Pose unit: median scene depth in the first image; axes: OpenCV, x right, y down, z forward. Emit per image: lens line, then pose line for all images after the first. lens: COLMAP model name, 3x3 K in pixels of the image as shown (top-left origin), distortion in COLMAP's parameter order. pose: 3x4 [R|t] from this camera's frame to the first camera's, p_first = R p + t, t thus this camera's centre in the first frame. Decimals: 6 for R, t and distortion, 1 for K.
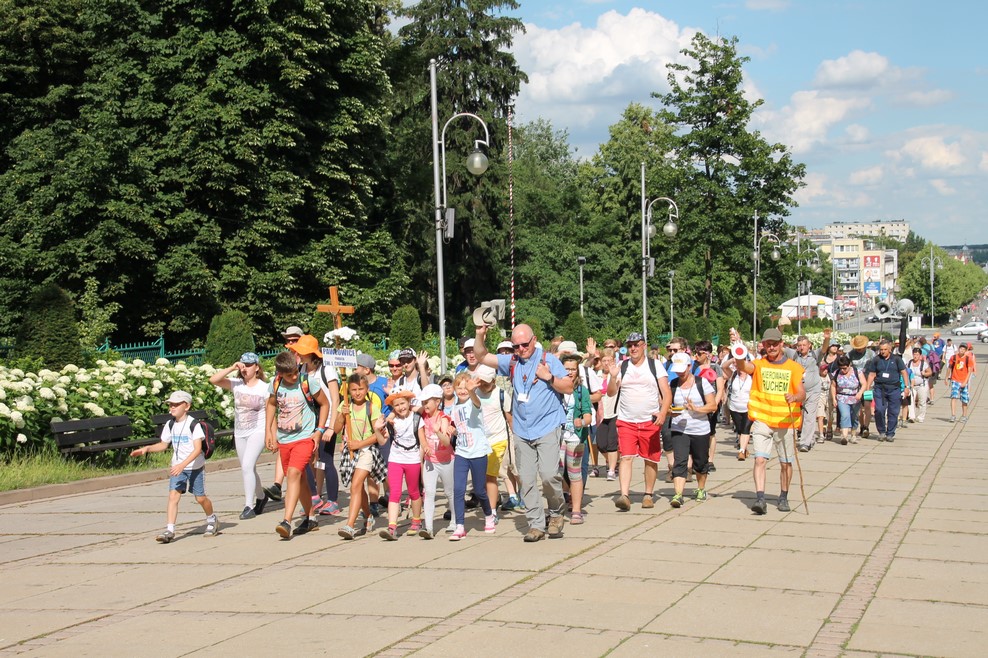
lens RADIAL K [[1476.6, 0, 495.9], [0, 1476.6, 338.0], [0, 0, 1]] dist [0.117438, 0.000000]
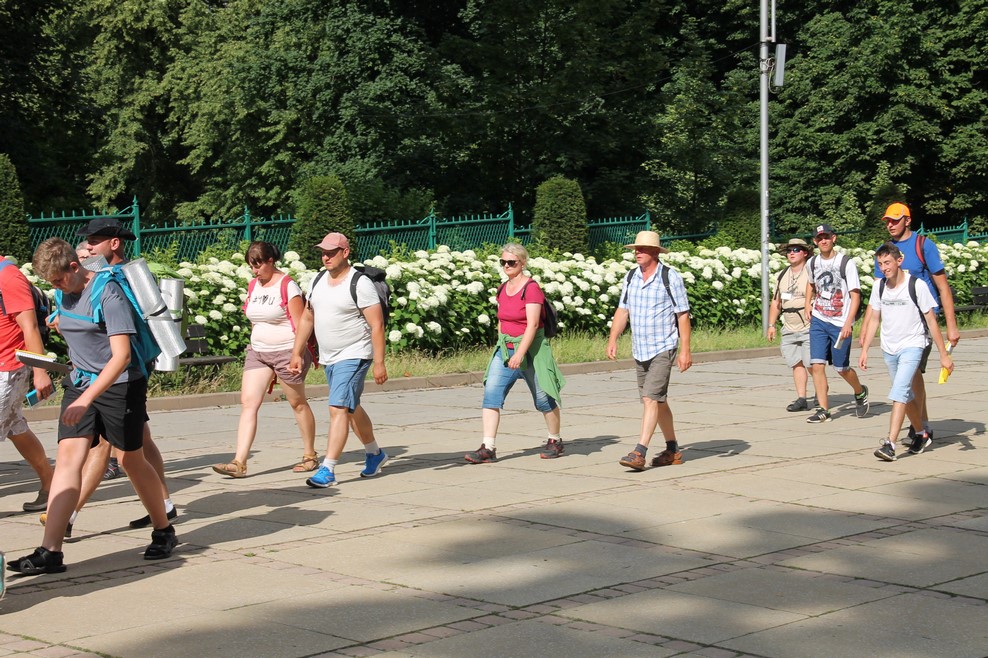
lens RADIAL K [[2140.7, 0, 493.0], [0, 2140.7, 326.9], [0, 0, 1]] dist [0.562715, 0.000000]
pose [[0.929323, 0.034565, -0.367646, 0.051786], [-0.009828, 0.997572, 0.068945, -0.024964], [0.369136, -0.060459, 0.927407, -0.557676]]
